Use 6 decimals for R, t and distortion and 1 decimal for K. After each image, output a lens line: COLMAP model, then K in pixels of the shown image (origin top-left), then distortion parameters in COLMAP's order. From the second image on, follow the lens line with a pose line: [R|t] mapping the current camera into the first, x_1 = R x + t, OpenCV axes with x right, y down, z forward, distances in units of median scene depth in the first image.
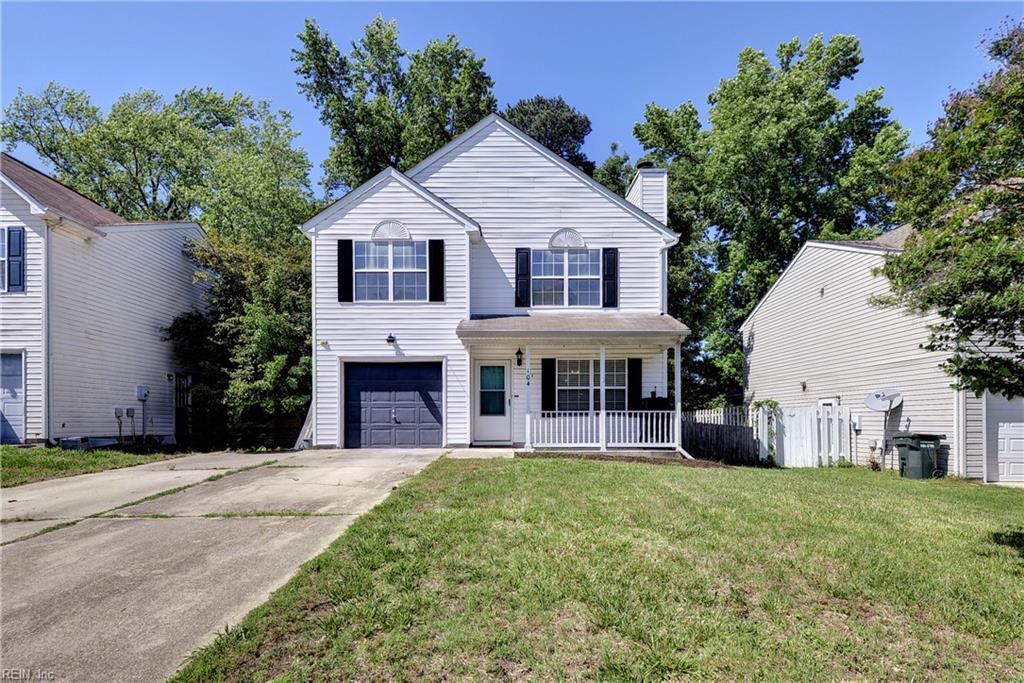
lens RADIAL K [[506.4, 0, 509.2], [0, 506.4, 419.2], [0, 0, 1]] dist [0.030036, -0.019954]
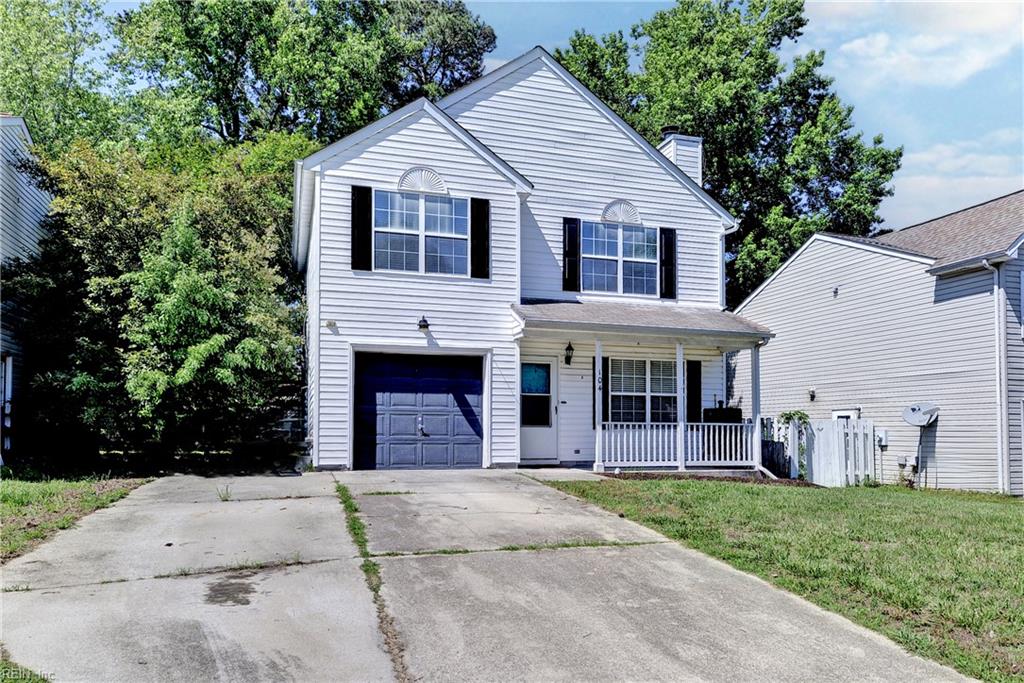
lens RADIAL K [[715.0, 0, 513.5], [0, 715.0, 412.0], [0, 0, 1]] dist [0.025819, -0.000557]
pose [[0.955144, 0.016140, 0.295703, -0.407478], [-0.009068, 0.999640, -0.025271, -0.001522], [-0.296004, 0.021456, 0.954946, -0.049060]]
